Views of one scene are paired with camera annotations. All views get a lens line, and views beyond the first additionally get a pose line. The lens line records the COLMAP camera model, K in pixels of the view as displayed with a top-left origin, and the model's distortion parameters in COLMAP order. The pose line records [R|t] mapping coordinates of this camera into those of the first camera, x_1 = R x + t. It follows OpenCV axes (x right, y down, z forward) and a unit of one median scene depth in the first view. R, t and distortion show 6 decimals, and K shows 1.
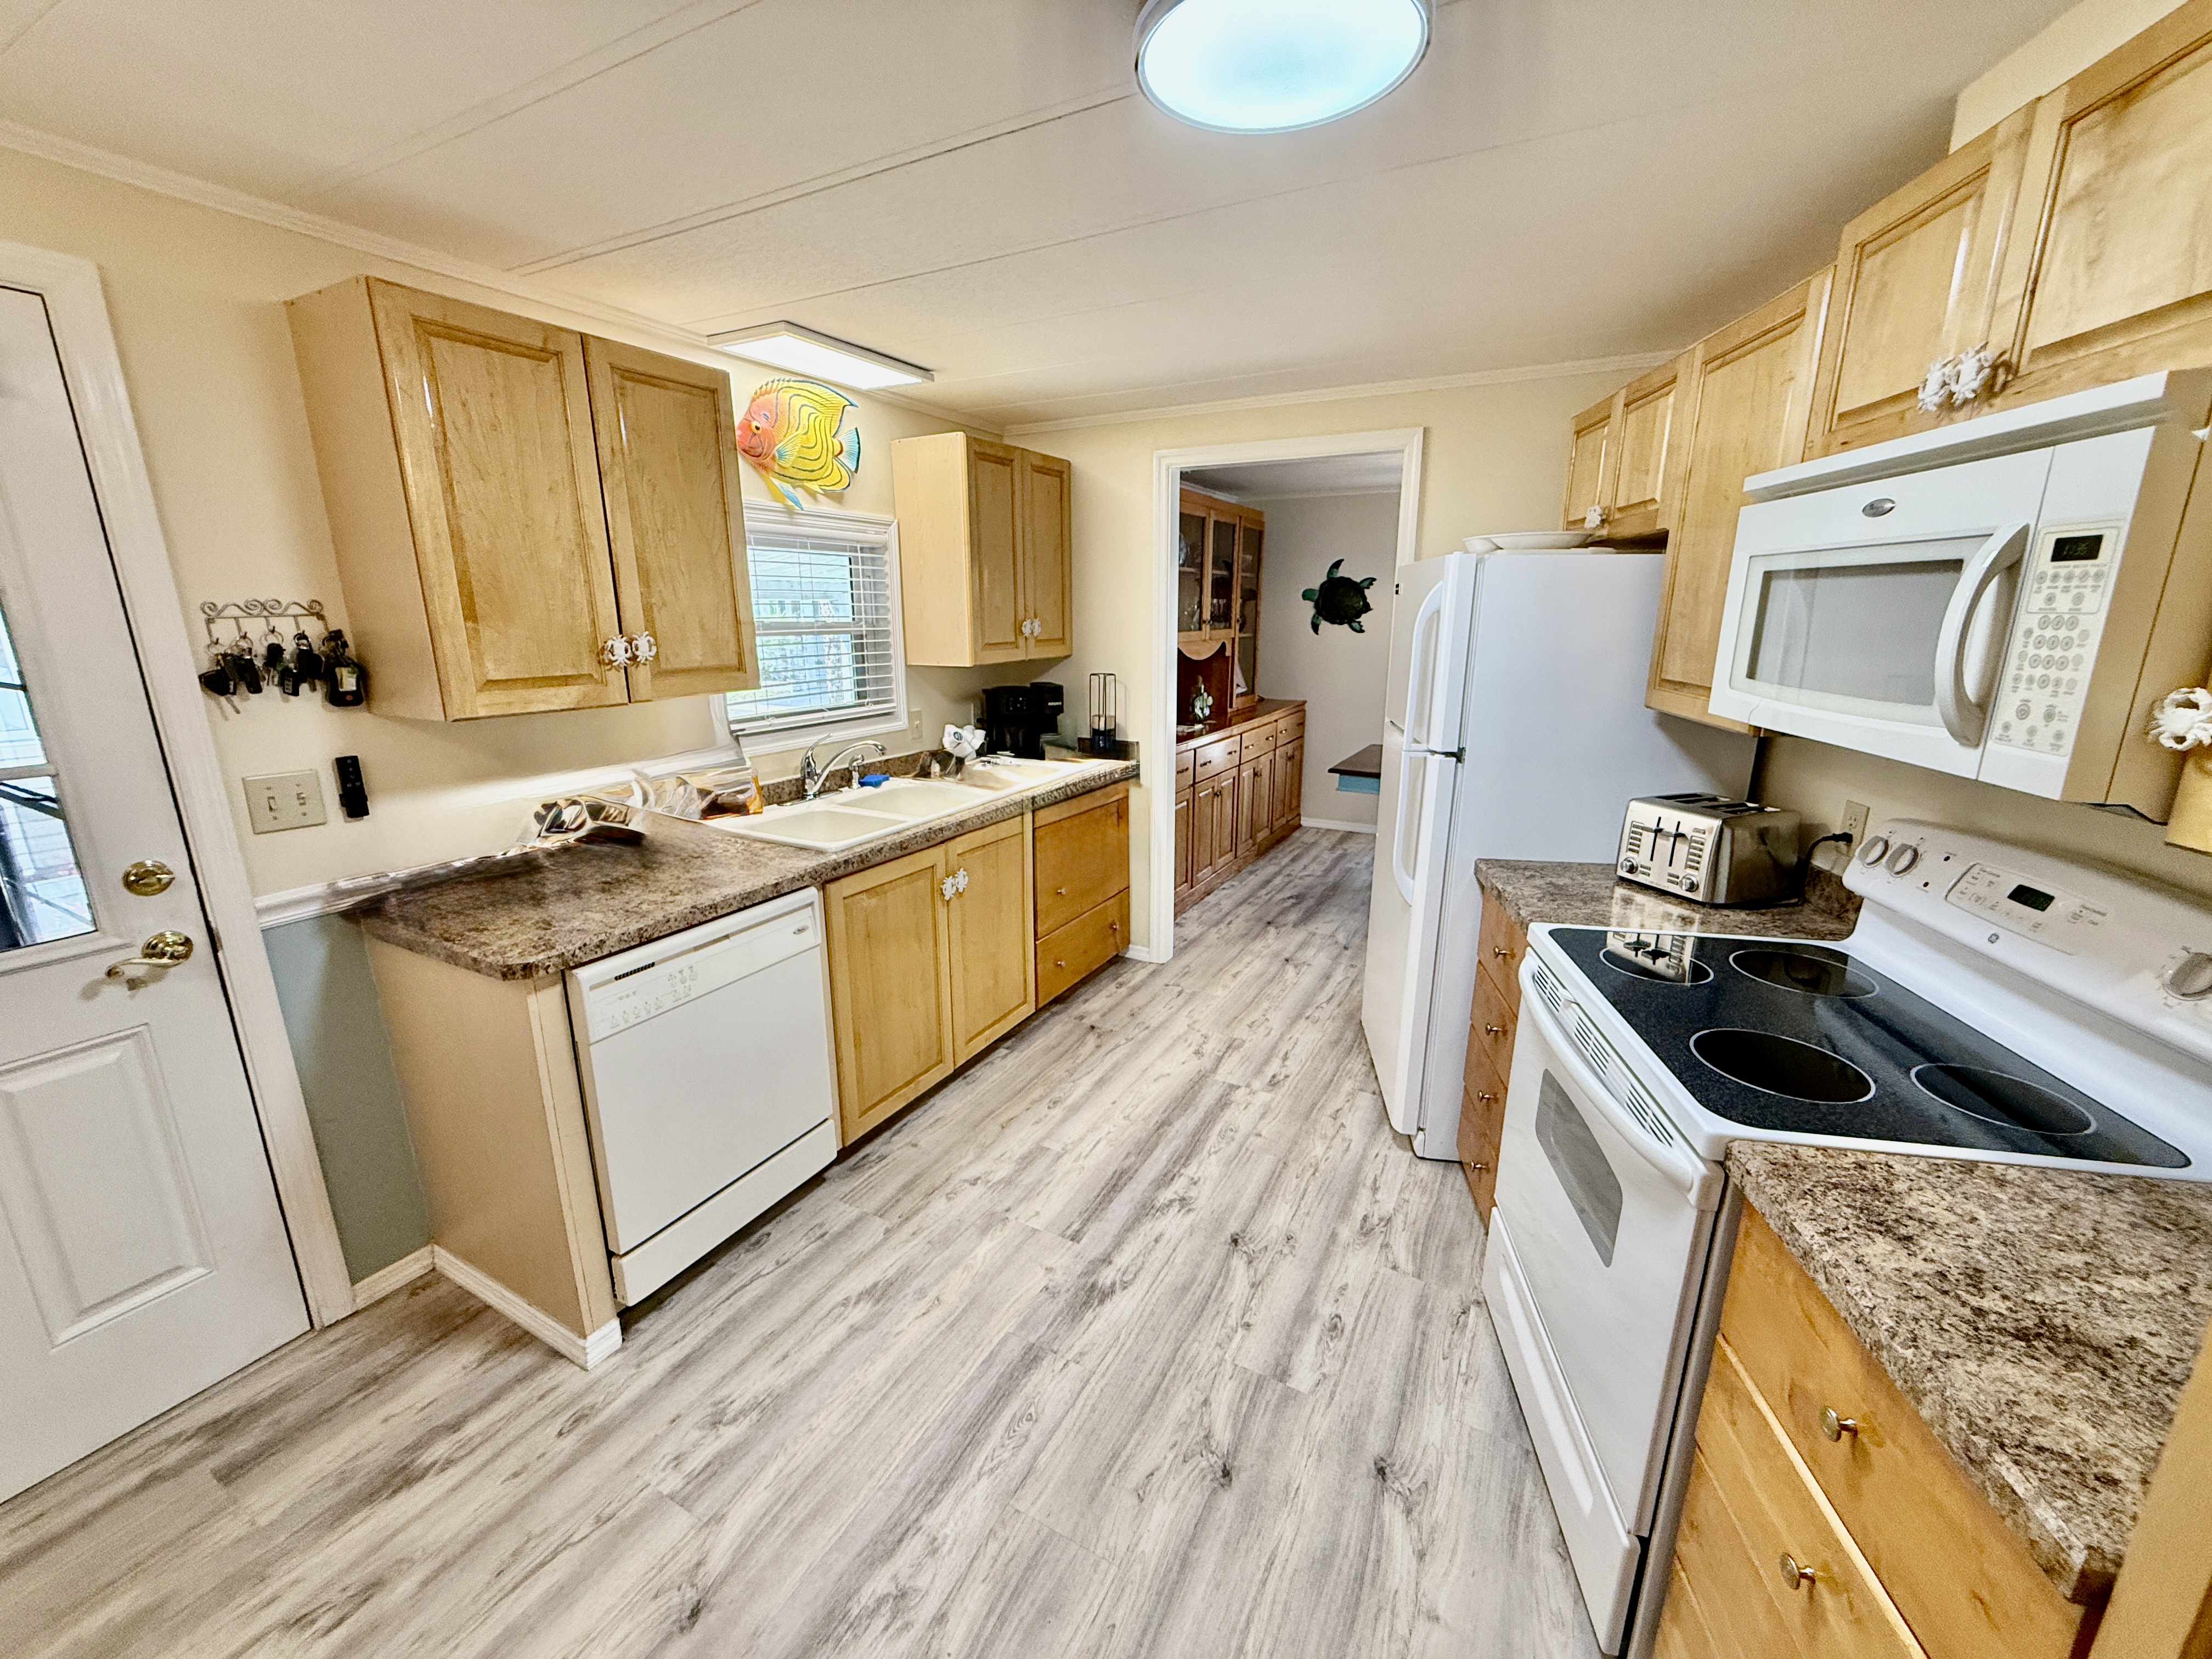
lens RADIAL K [[882.5, 0, 1105.7], [0, 882.5, 814.6], [0, 0, 1]] dist [0.000373, 0.000034]
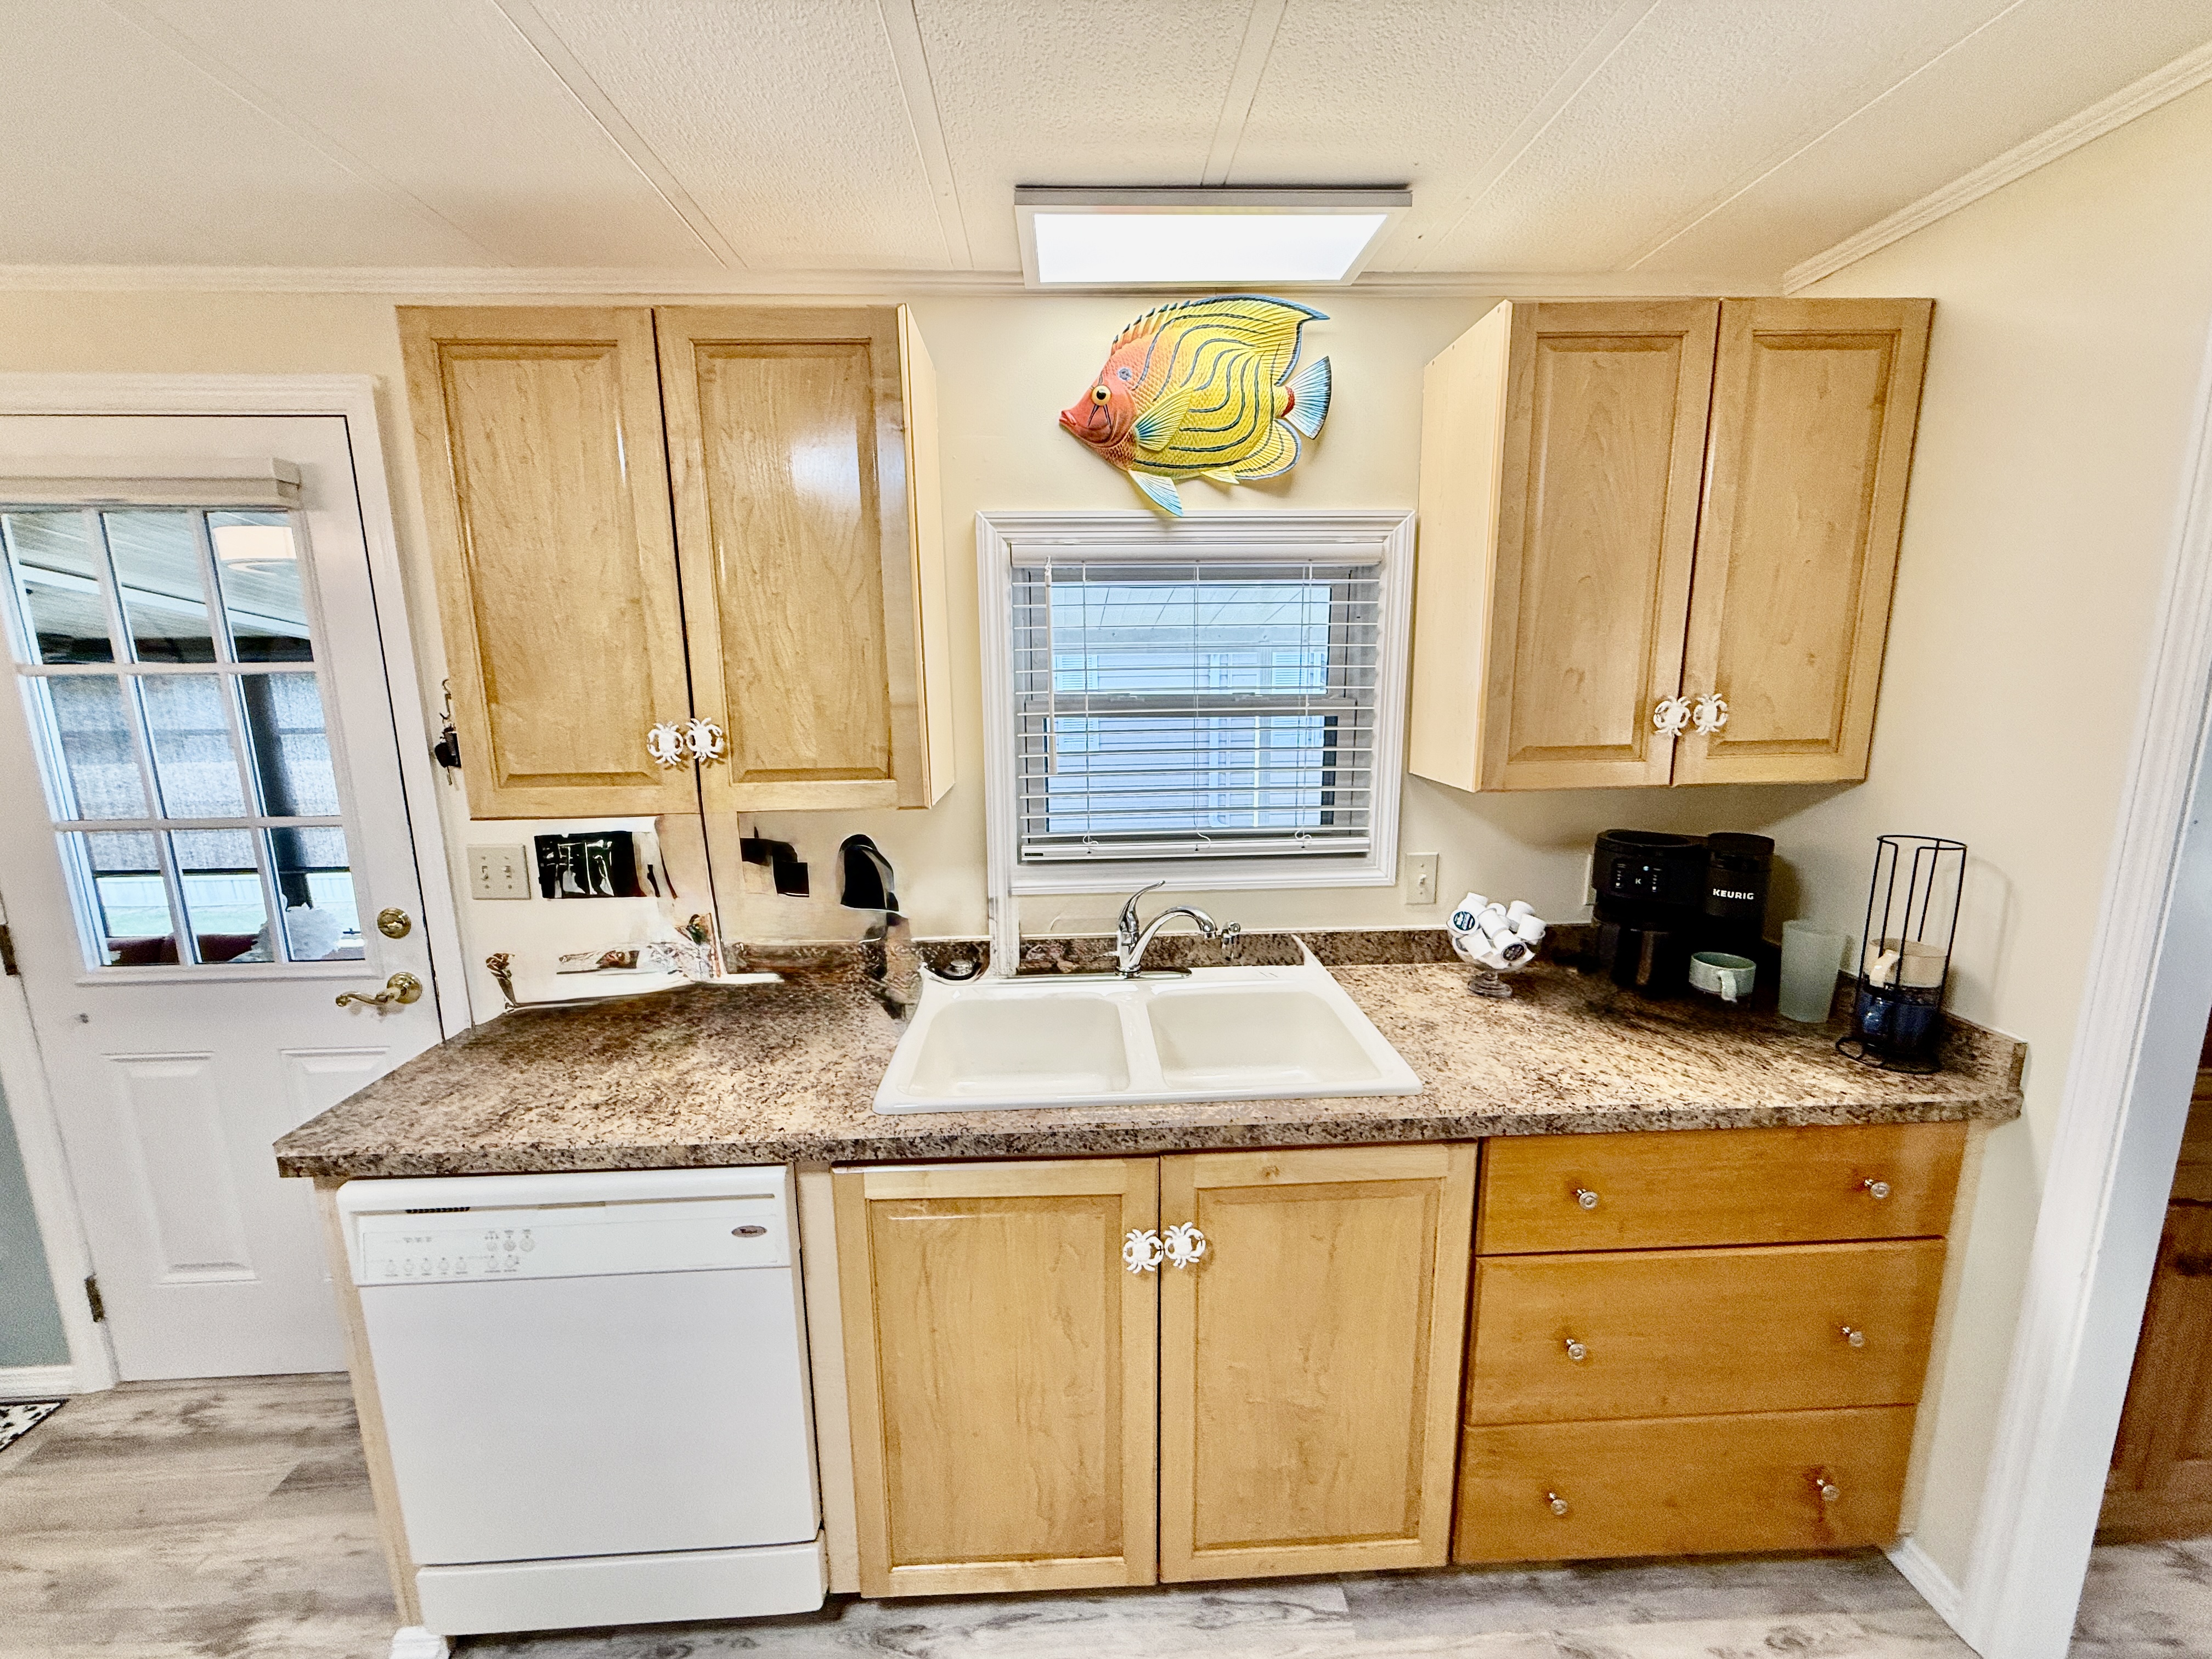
lens RADIAL K [[882.5, 0, 1112.9], [0, 882.5, 826.8], [0, 0, 1]] dist [0.000373, 0.000034]
pose [[0.513407, 0.151635, -0.844642, 0.251497], [-0.184211, 0.980794, 0.064107, -0.232174], [0.838140, 0.122680, 0.531479, 0.930766]]
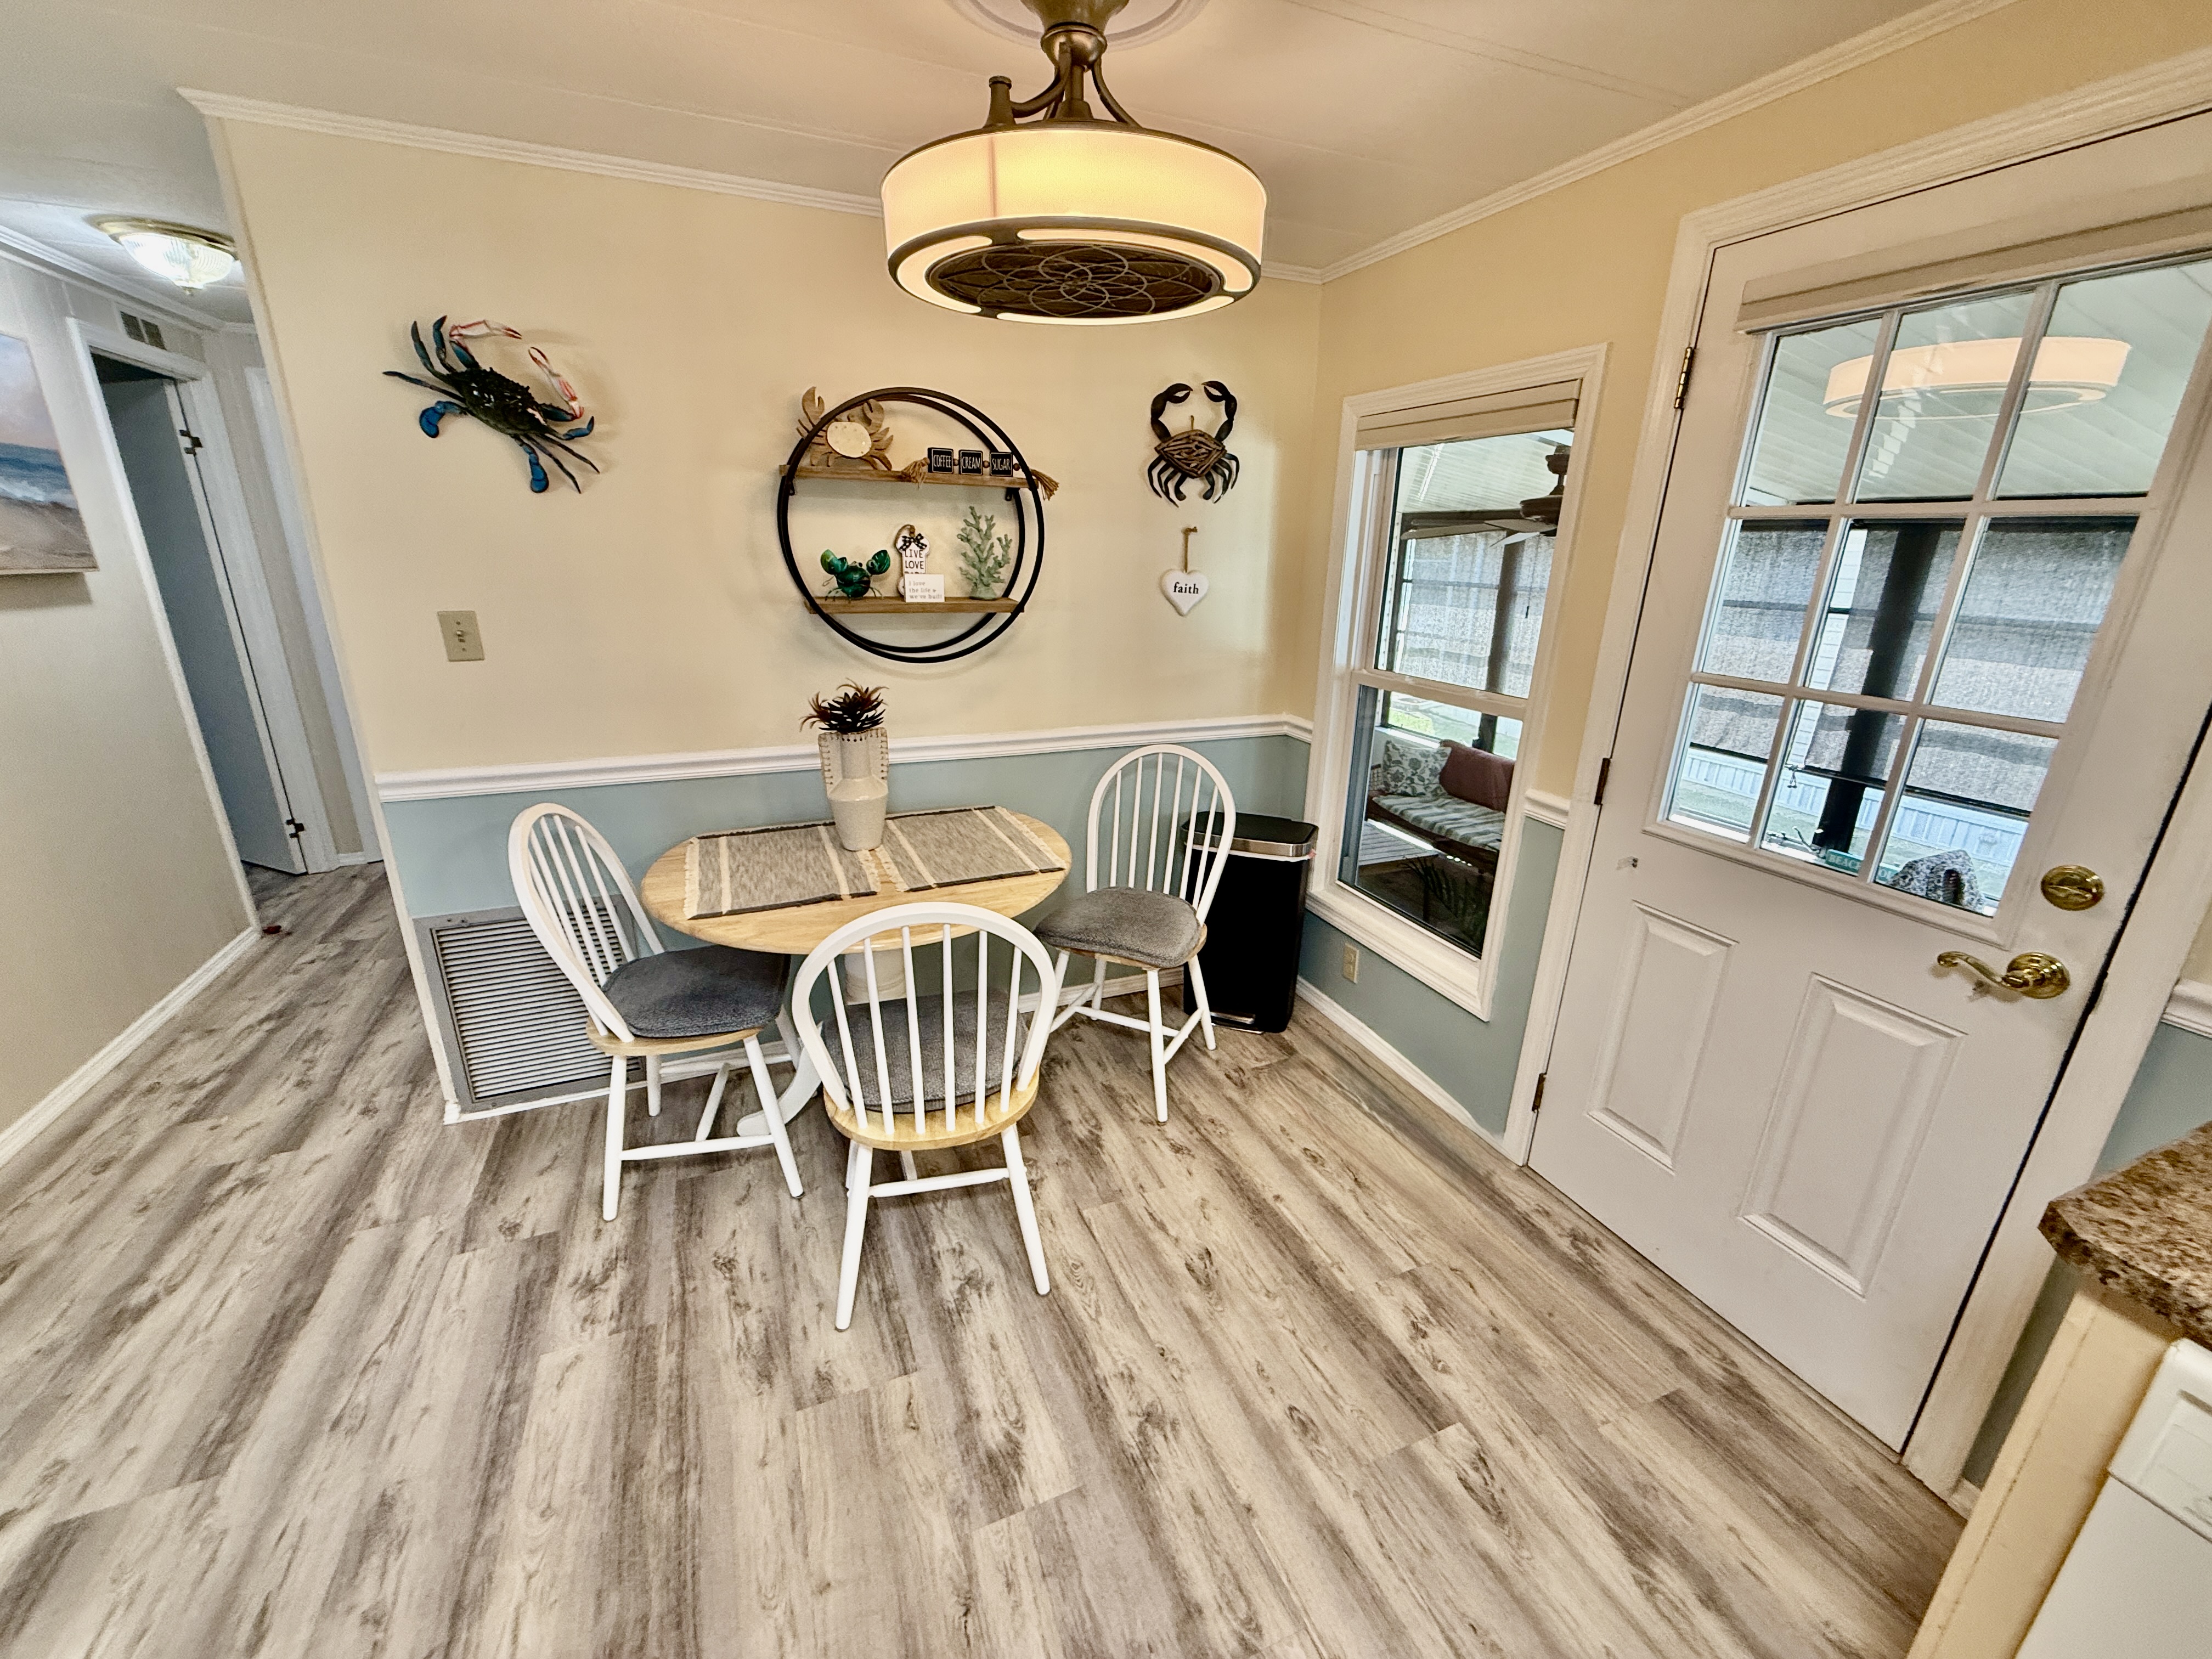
lens RADIAL K [[882.5, 0, 1111.7], [0, 882.5, 830.6], [0, 0, 1]] dist [0.000373, 0.000034]
pose [[-0.624006, 0.230618, -0.746614, 0.016146], [-0.199644, 0.876697, 0.437657, -0.117424], [0.755486, 0.422157, -0.501023, 0.587772]]
